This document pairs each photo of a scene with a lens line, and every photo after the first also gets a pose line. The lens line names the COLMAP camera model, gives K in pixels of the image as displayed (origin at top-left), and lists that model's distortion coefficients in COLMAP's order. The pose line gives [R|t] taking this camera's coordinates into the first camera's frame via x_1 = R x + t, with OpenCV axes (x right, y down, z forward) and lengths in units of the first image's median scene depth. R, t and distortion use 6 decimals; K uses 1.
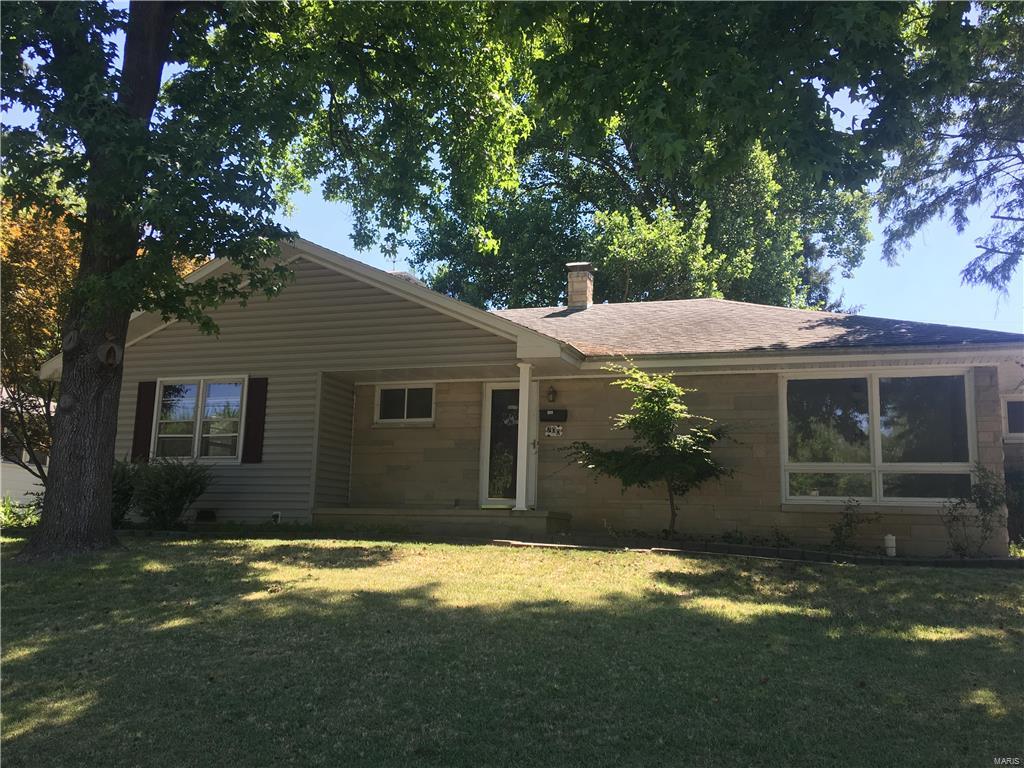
lens RADIAL K [[987.5, 0, 511.0], [0, 987.5, 385.0], [0, 0, 1]] dist [0.027984, 0.000000]
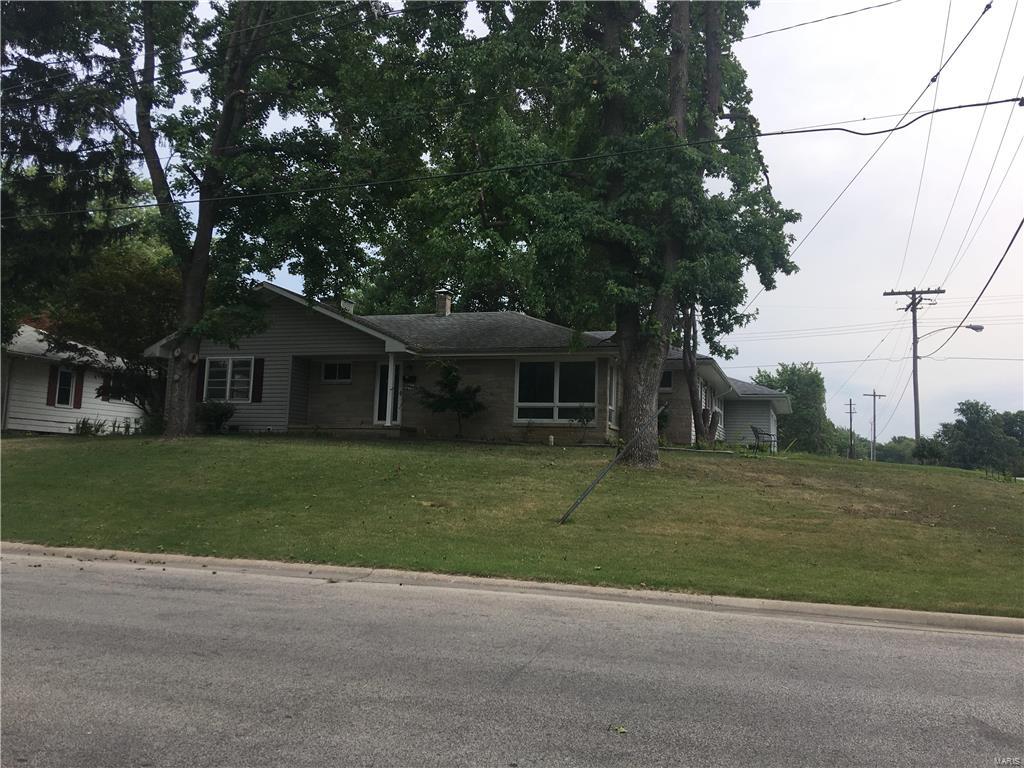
lens RADIAL K [[863.2, 0, 513.2], [0, 863.2, 380.5], [0, 0, 1]] dist [0.011580, 0.002258]
pose [[0.999864, 0.002367, 0.016311, 0.230554], [-0.003251, 0.998514, 0.054404, -0.062317], [-0.016158, -0.054450, 0.998386, -0.753653]]
